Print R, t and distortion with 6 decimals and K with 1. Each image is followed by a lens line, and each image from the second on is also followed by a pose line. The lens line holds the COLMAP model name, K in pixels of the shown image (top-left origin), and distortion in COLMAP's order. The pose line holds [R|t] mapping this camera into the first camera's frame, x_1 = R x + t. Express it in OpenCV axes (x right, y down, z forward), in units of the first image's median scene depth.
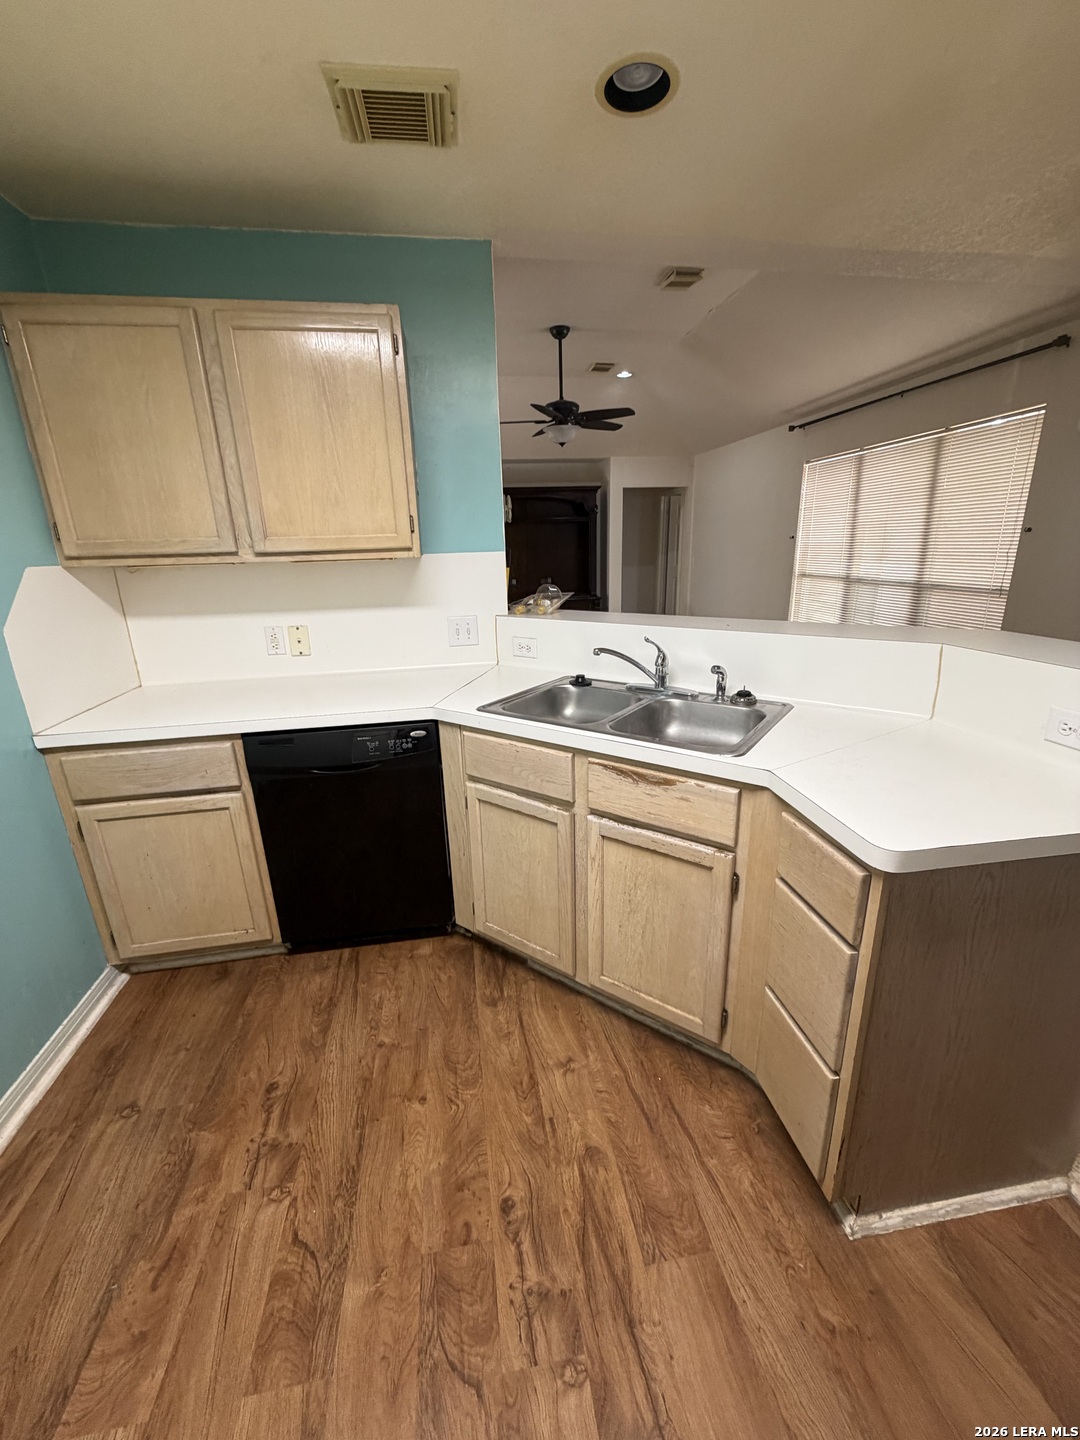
lens RADIAL K [[578.0, 0, 537.2], [0, 578.0, 716.6], [0, 0, 1]] dist [0.011286, 0.000029]
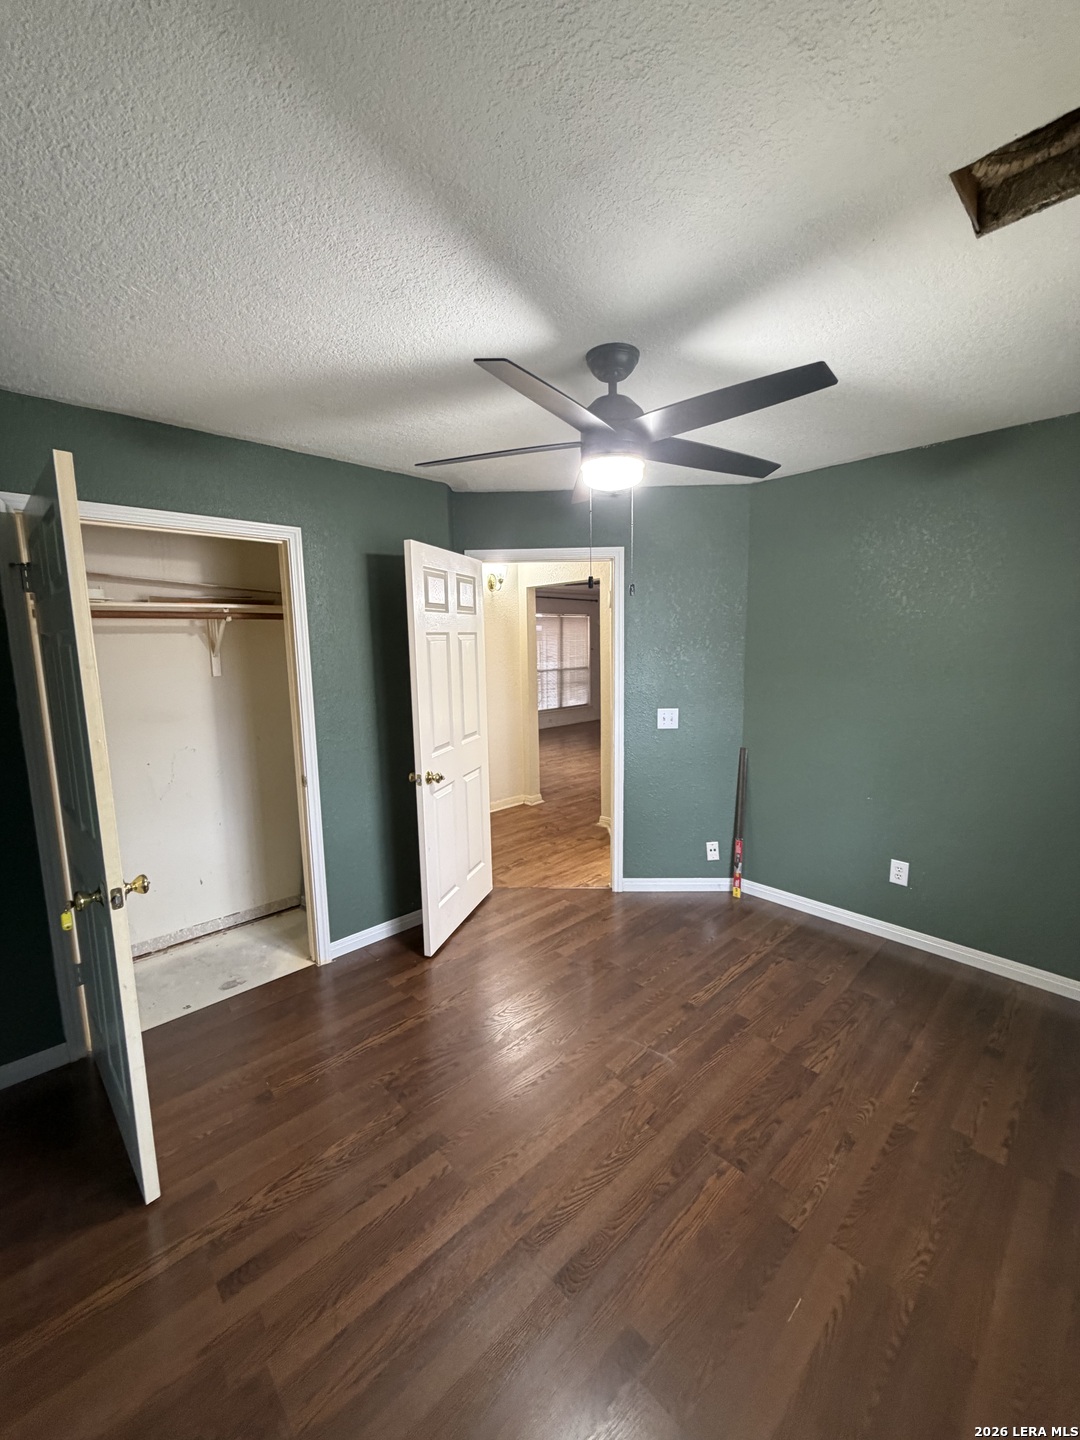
lens RADIAL K [[578.0, 0, 537.2], [0, 578.0, 716.6], [0, 0, 1]] dist [0.011286, 0.000029]
pose [[-0.562221, -0.068573, 0.824139, -1.489826], [0.268068, 0.927636, 0.260059, -0.759191], [-0.782334, 0.367136, -0.503154, 2.553825]]
